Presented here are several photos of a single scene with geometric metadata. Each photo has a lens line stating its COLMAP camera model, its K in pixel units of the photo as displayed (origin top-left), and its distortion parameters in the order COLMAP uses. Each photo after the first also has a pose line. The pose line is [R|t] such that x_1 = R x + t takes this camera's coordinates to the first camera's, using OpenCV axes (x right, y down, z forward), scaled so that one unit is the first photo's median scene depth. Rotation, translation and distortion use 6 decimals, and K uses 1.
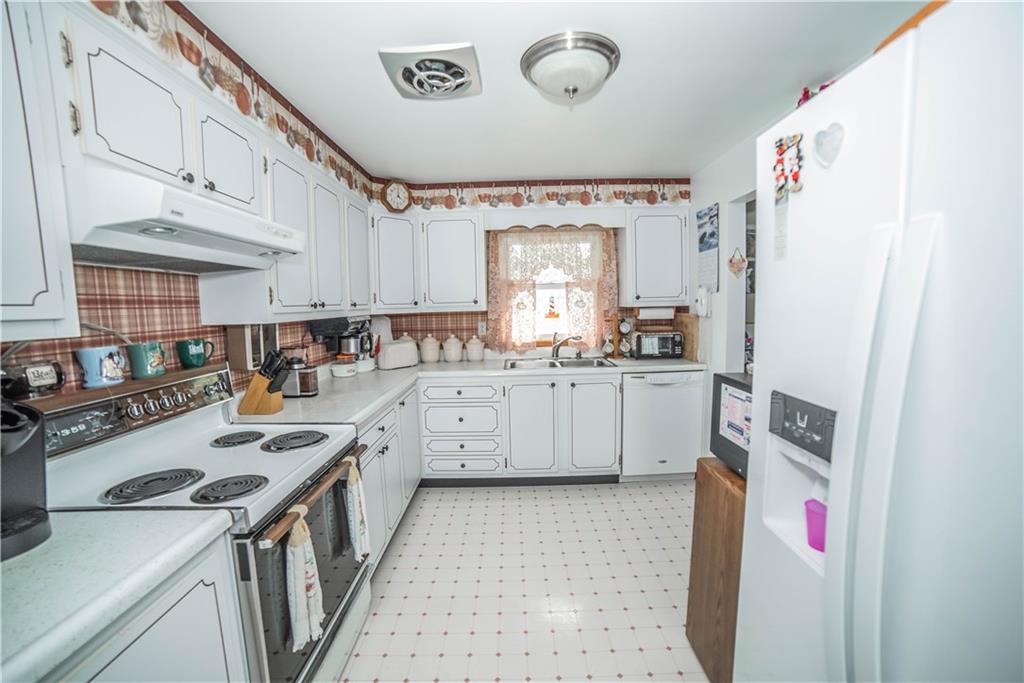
lens RADIAL K [[426.0, 0, 512.0], [0, 426.0, 341.5], [0, 0, 1]] dist [-0.106625, 0.040083]
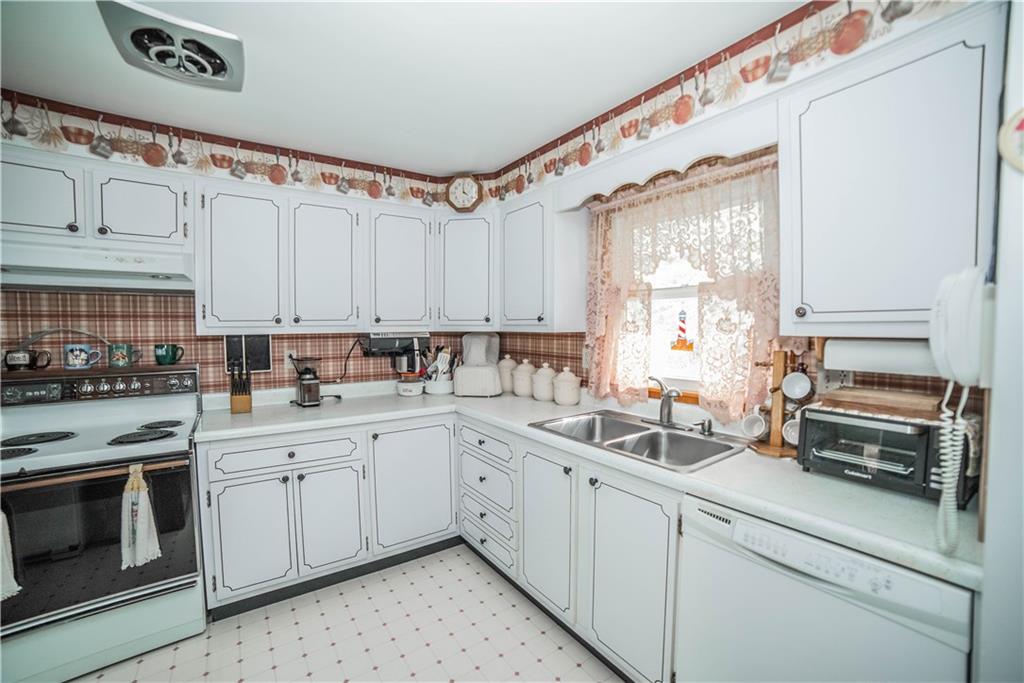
lens RADIAL K [[426.0, 0, 512.0], [0, 426.0, 341.5], [0, 0, 1]] dist [-0.106625, 0.040083]
pose [[0.560193, 0.056218, -0.826452, 0.491596], [-0.083483, 0.996446, 0.011194, -0.063852], [0.824145, 0.062724, 0.562895, 0.609159]]
